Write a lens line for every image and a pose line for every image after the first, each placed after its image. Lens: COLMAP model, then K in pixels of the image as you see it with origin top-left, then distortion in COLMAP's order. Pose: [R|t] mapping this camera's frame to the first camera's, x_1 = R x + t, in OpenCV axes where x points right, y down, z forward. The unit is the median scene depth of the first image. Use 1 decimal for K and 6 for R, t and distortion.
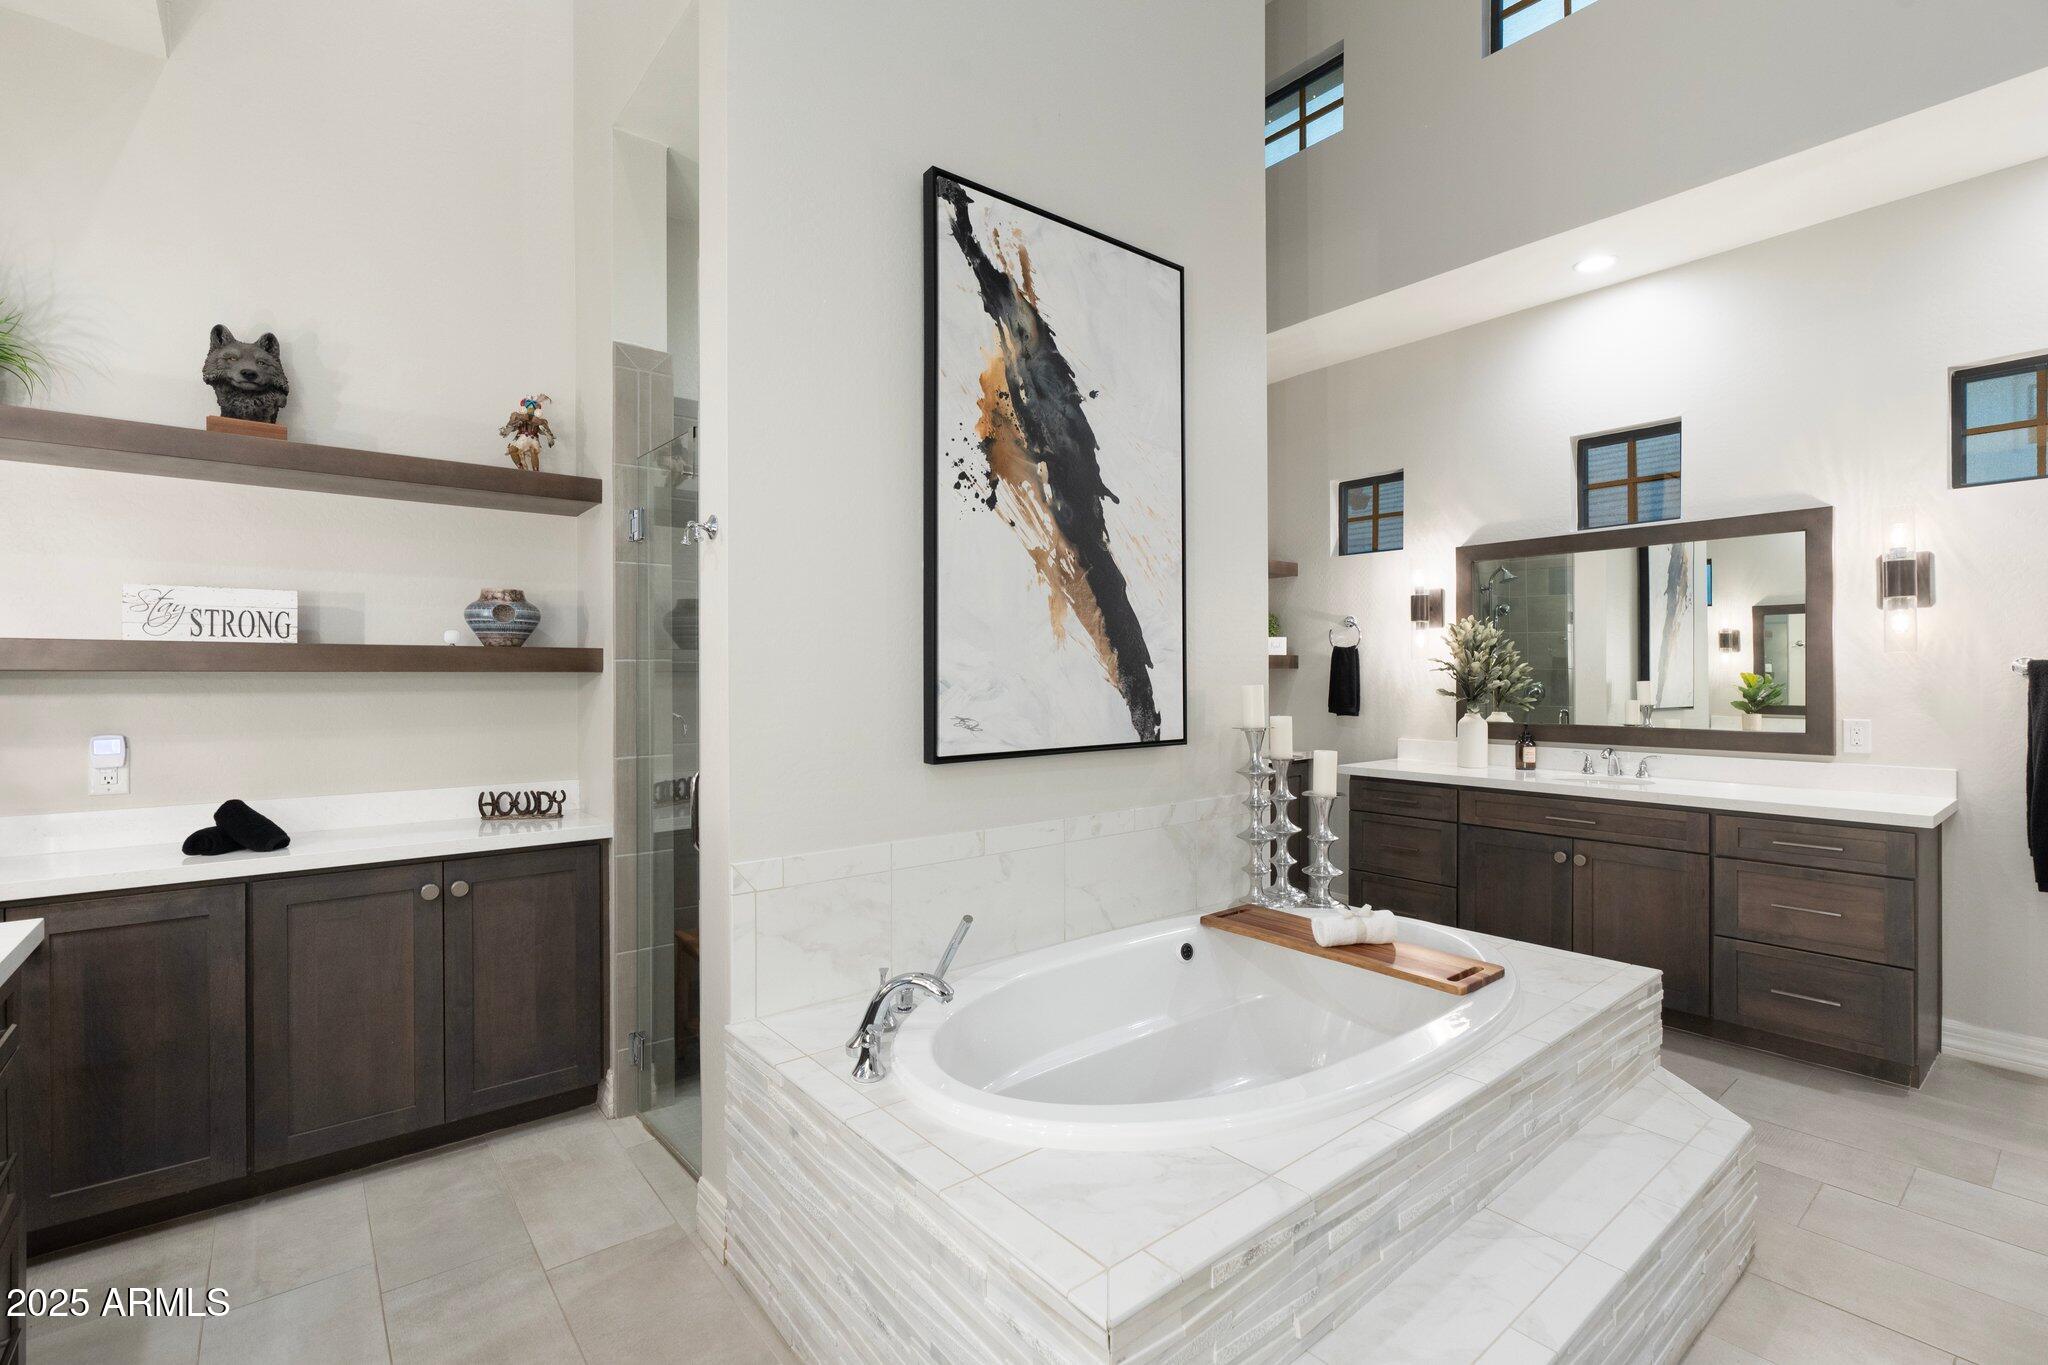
lens RADIAL K [[919.6, 0, 1023.7], [0, 919.6, 681.8], [0, 0, 1]] dist [-0.010953, 0.003040]
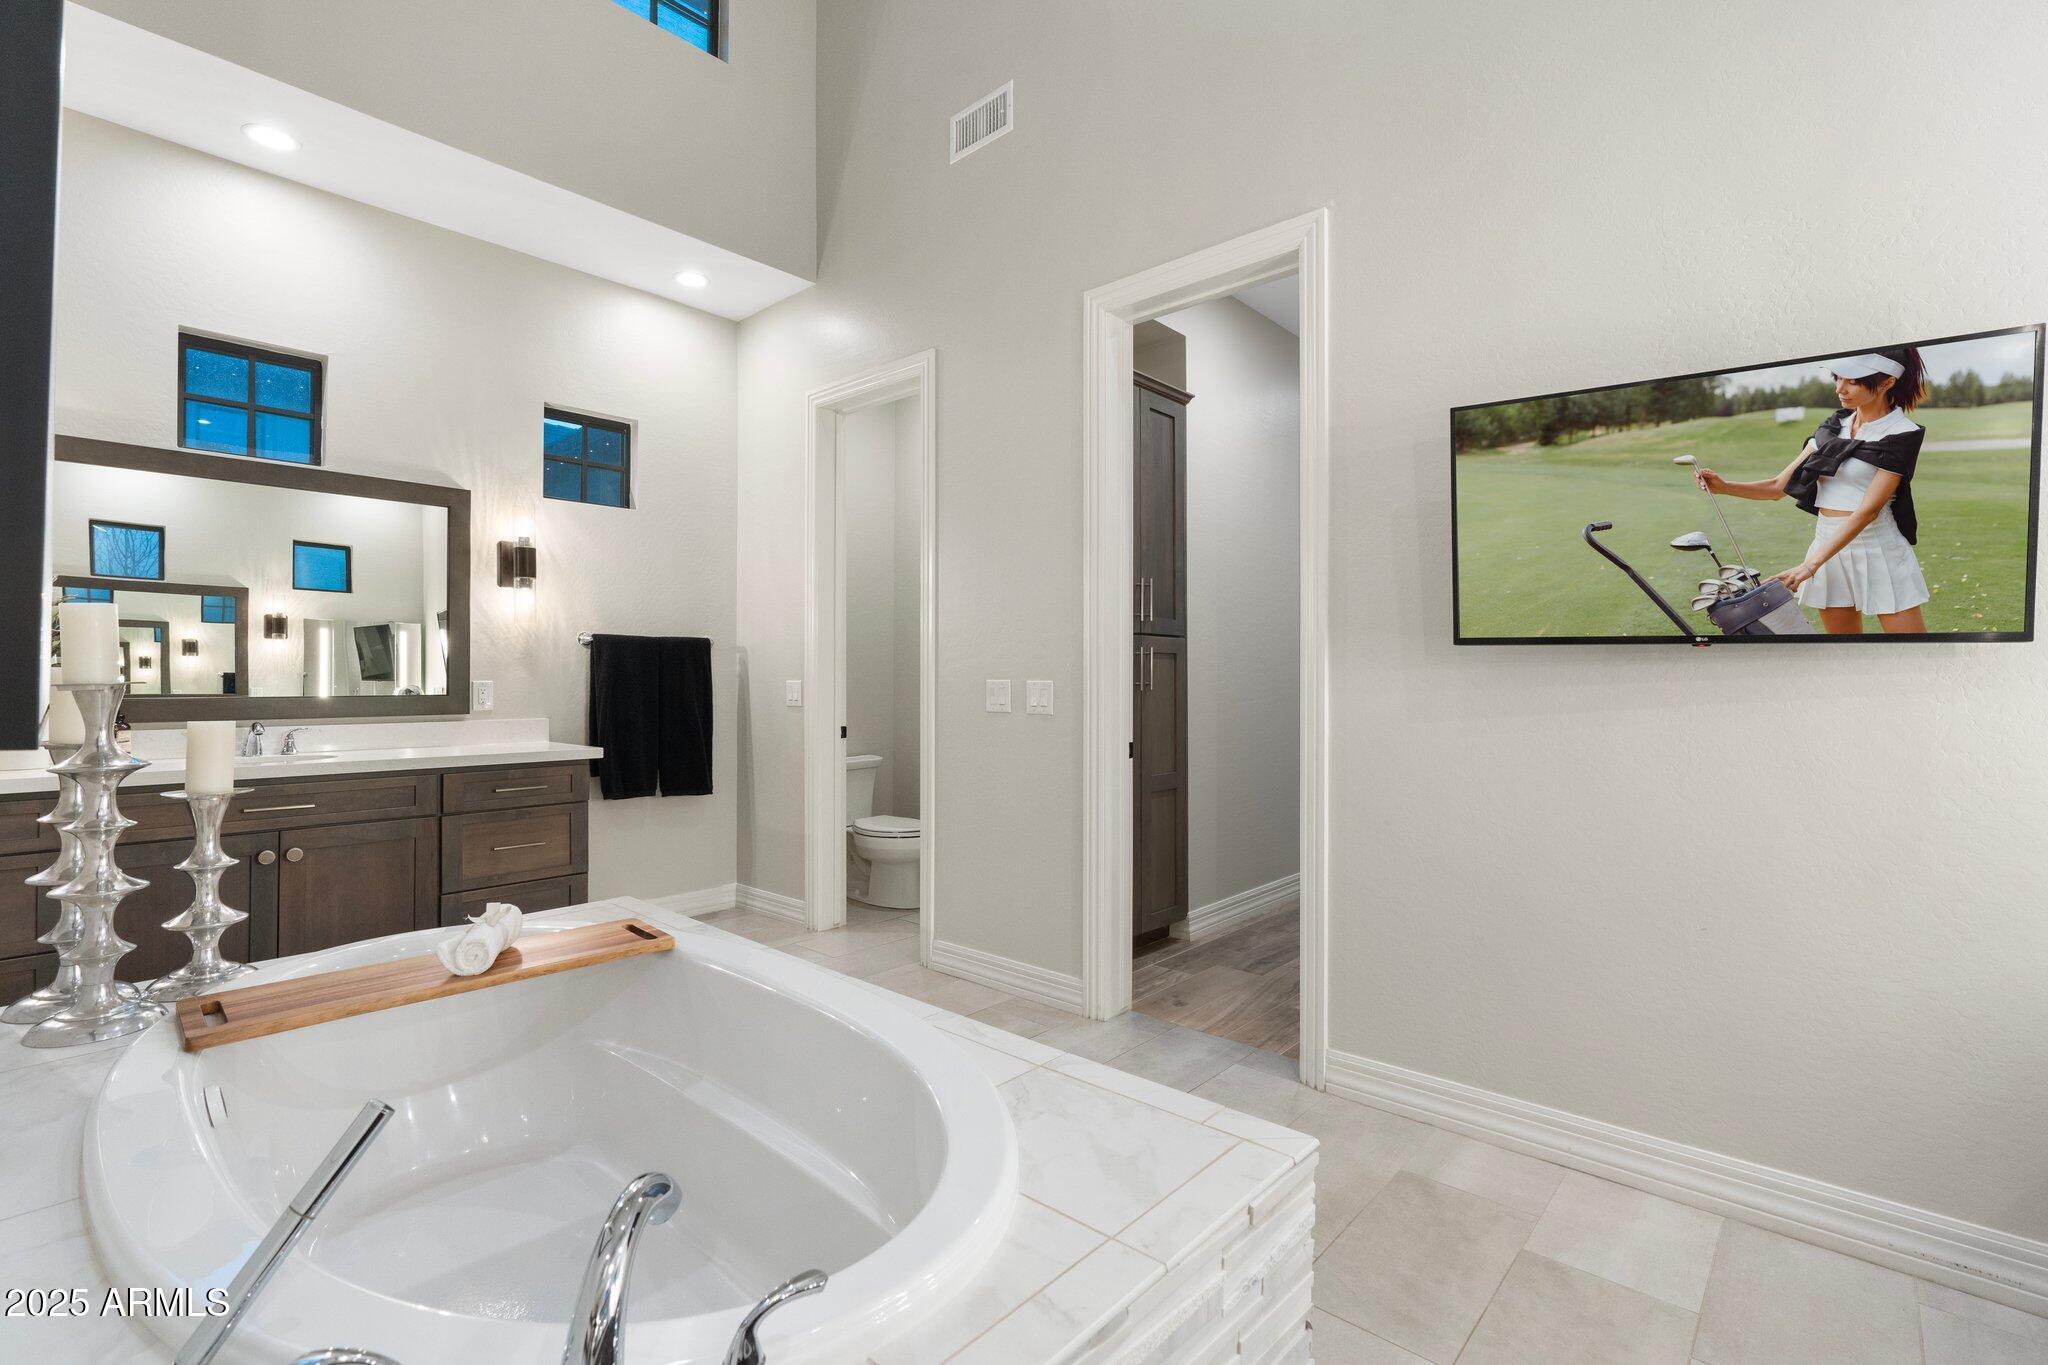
lens RADIAL K [[919.6, 0, 1012.8], [0, 919.6, 675.0], [0, 0, 1]] dist [-0.010953, 0.003040]
pose [[-0.141915, 0.008282, 0.989844, -0.316063], [0.011458, 0.999912, -0.006723, 0.048783], [-0.989813, 0.010387, -0.141997, 0.502458]]
